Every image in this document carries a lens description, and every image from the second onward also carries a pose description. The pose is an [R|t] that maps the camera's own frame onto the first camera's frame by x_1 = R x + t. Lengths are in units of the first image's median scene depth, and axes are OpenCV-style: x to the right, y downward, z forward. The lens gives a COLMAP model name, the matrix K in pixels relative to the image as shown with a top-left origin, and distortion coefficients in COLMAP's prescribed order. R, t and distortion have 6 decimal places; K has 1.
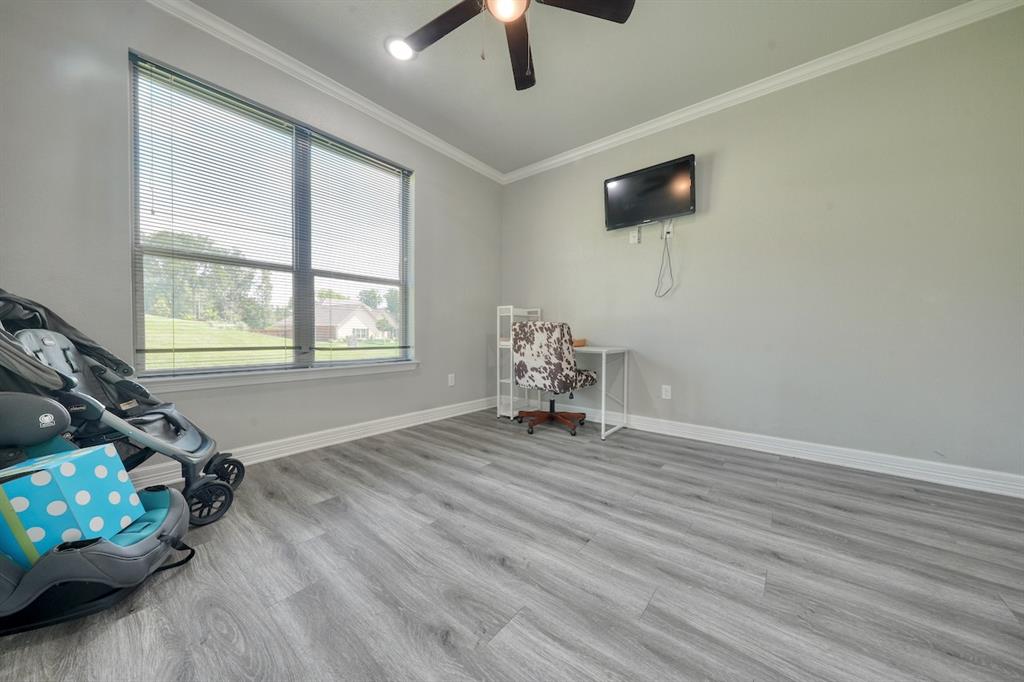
lens RADIAL K [[346.7, 0, 512.0], [0, 346.7, 341.0], [0, 0, 1]] dist [-0.000559, 0.000009]
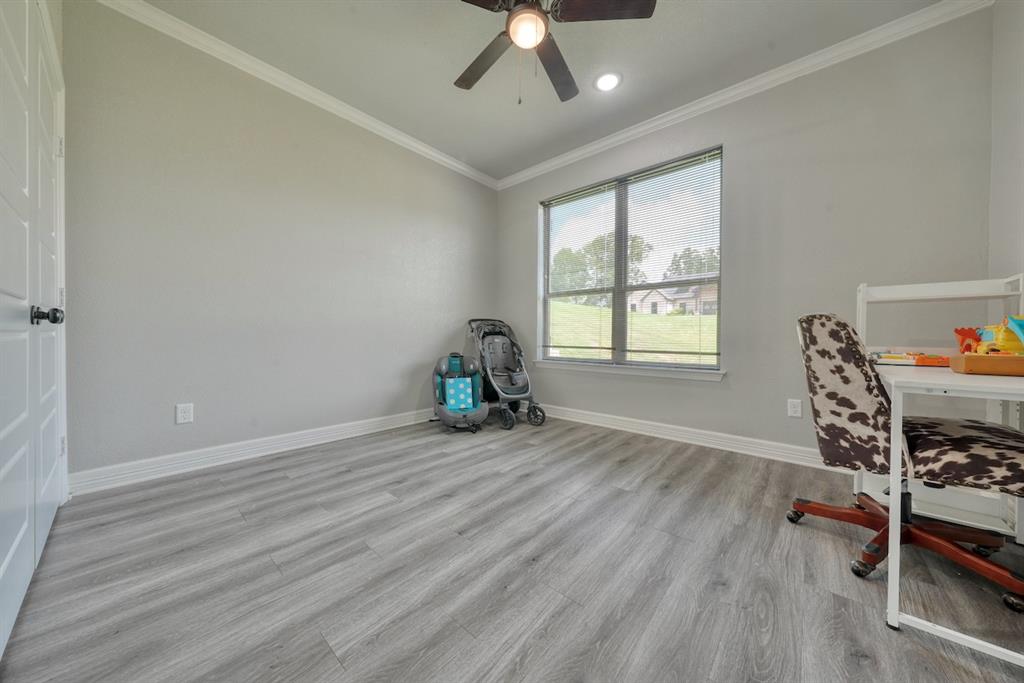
lens RADIAL K [[342.7, 0, 513.8], [0, 342.7, 344.1], [0, 0, 1]] dist [-0.001473, -0.000057]
pose [[-0.033671, 0.014736, -0.999324, 0.937911], [-0.028216, 0.999479, 0.015689, -0.010434], [0.999035, 0.028725, -0.033237, 0.897376]]
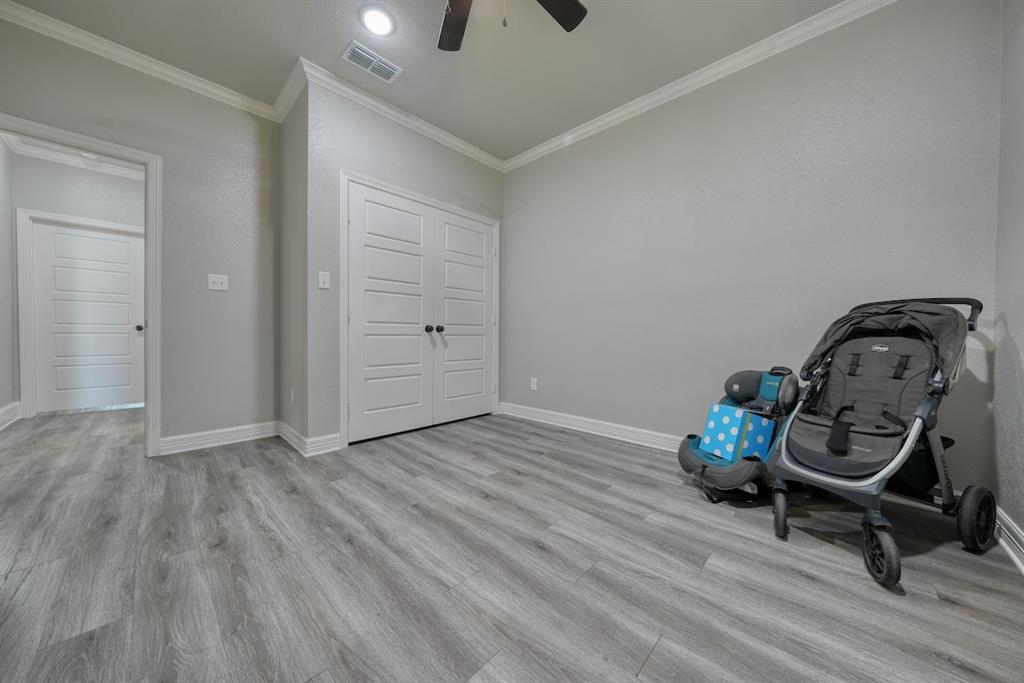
lens RADIAL K [[346.7, 0, 512.0], [0, 346.7, 341.5], [0, 0, 1]] dist [-0.000559, 0.000009]
pose [[-0.996946, -0.014870, 0.076663, -0.157394], [-0.011969, 0.999200, 0.038171, -0.035047], [-0.077169, 0.037137, -0.996326, 1.642428]]
